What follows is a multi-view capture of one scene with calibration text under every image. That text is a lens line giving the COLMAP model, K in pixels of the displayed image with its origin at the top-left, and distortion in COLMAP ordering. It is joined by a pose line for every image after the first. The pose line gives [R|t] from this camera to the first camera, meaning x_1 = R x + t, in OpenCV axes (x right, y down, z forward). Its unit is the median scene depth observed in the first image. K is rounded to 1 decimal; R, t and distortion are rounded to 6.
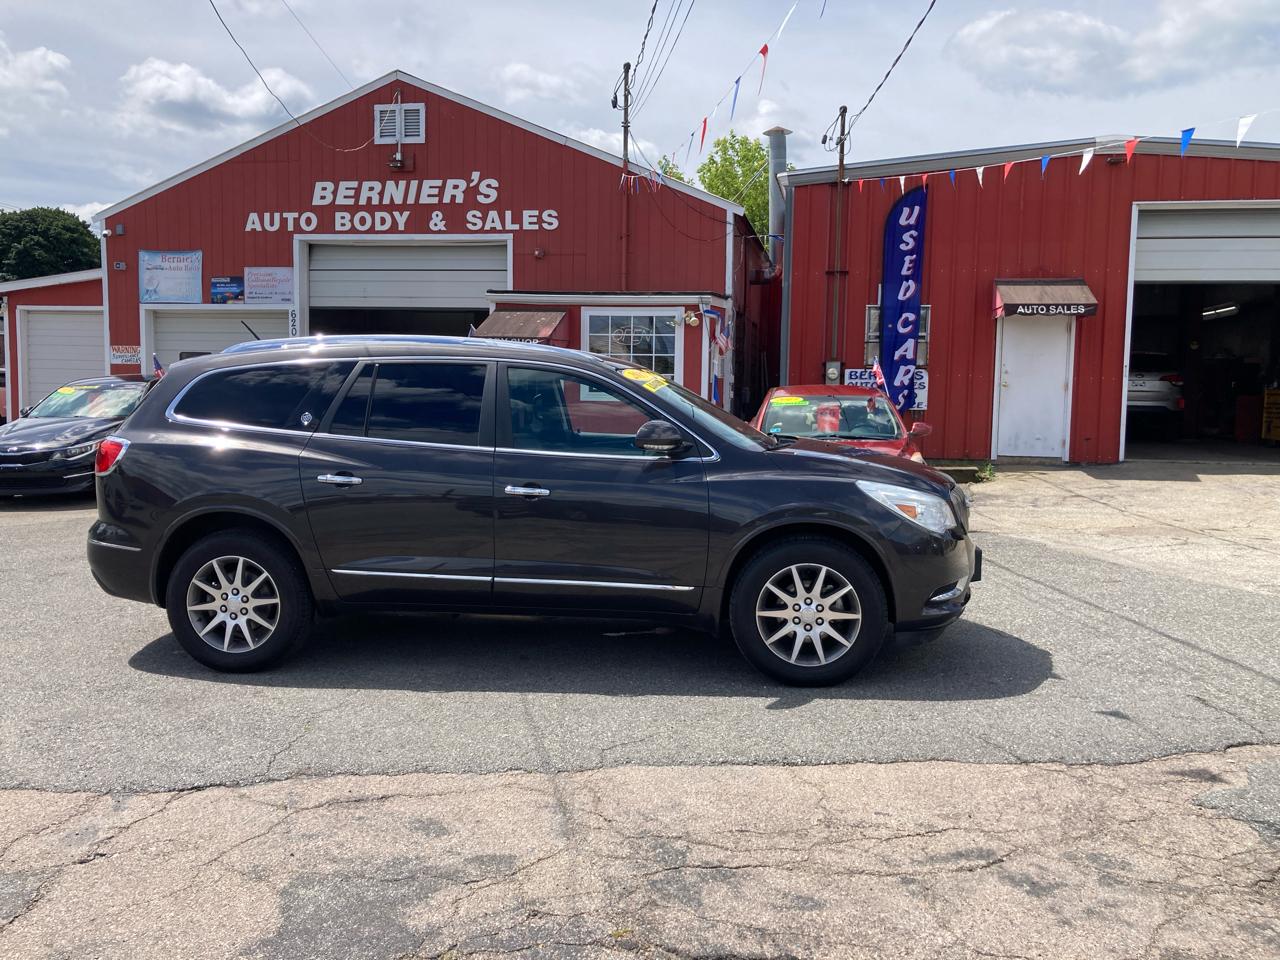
lens RADIAL K [[1044.2, 0, 645.1], [0, 1044.2, 497.4], [0, 0, 1]] dist [0.019464, -0.016523]
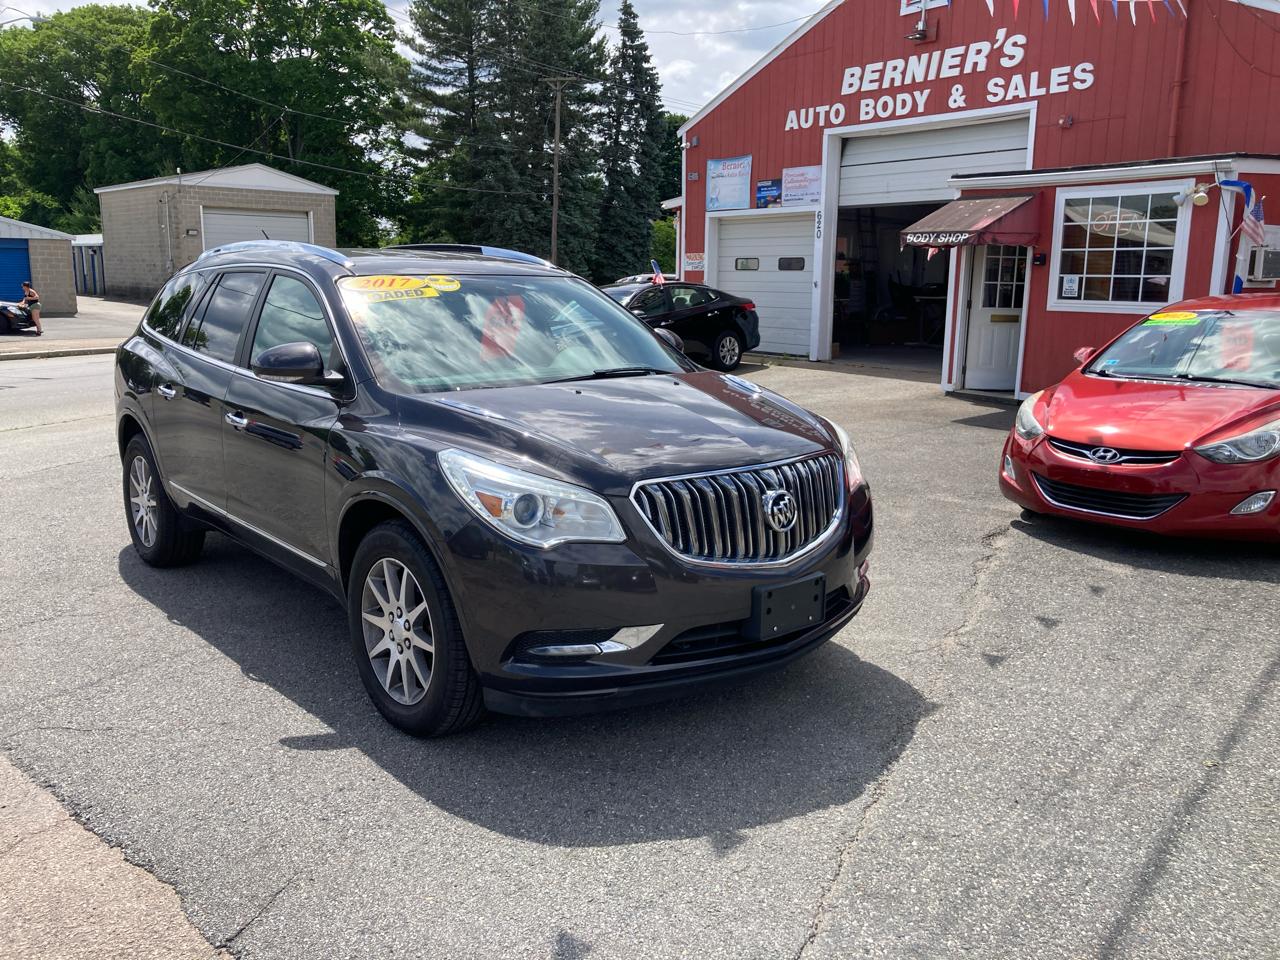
lens RADIAL K [[1044.2, 0, 645.6], [0, 1044.2, 482.4], [0, 0, 1]] dist [0.019464, -0.016523]
pose [[0.730926, 0.125549, -0.670809, 0.325106], [-0.073940, 0.991715, 0.105044, -0.031029], [0.678439, -0.027180, 0.734153, 0.267425]]
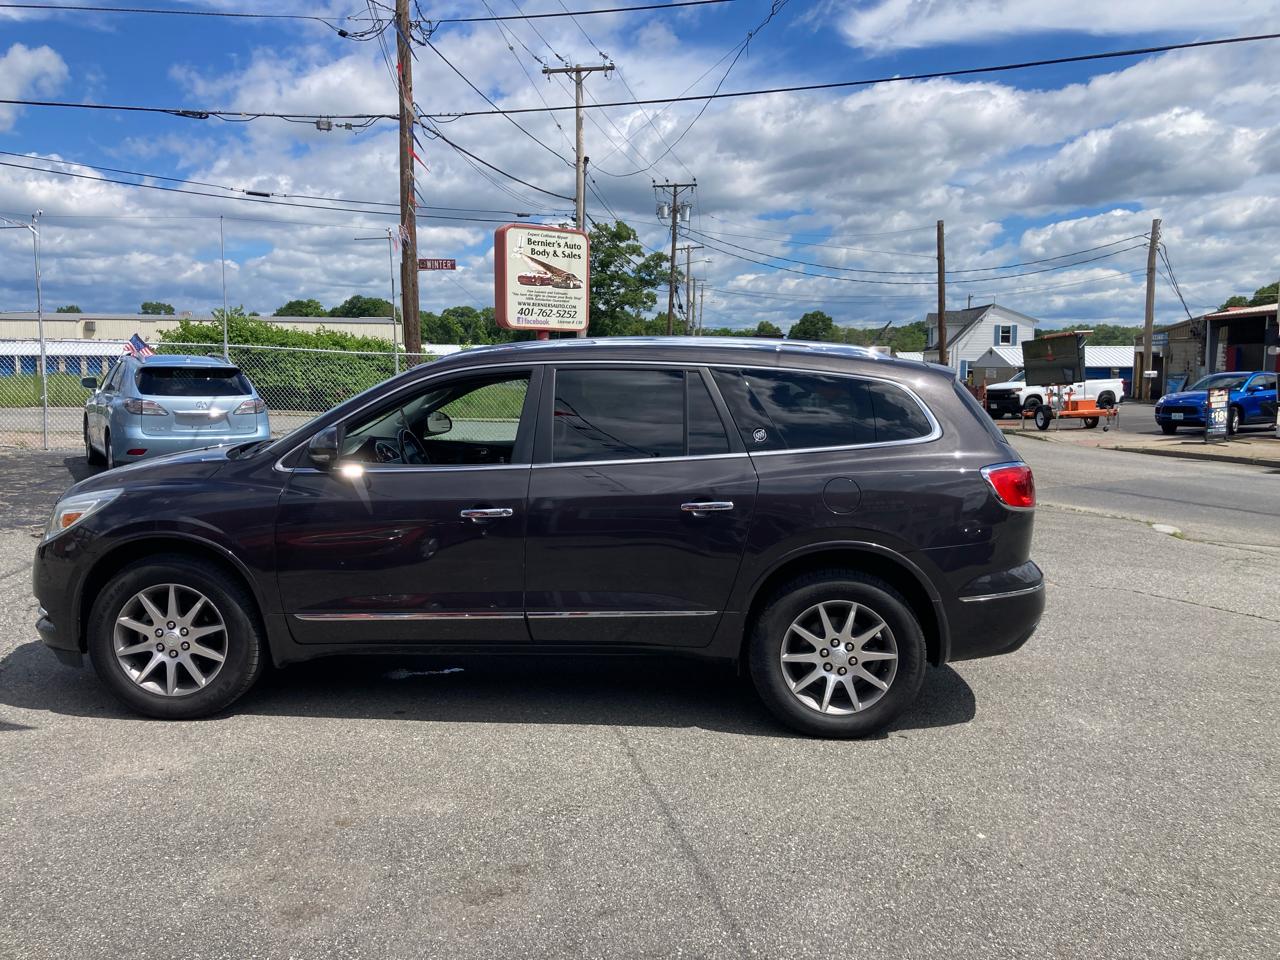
lens RADIAL K [[1044.2, 0, 647.1], [0, 1044.2, 473.4], [0, 0, 1]] dist [0.019464, -0.016523]
pose [[-0.996507, -0.008188, -0.083108, -0.061496], [-0.025434, 0.977660, 0.208647, -0.118940], [0.079543, 0.210032, -0.974453, 0.994599]]
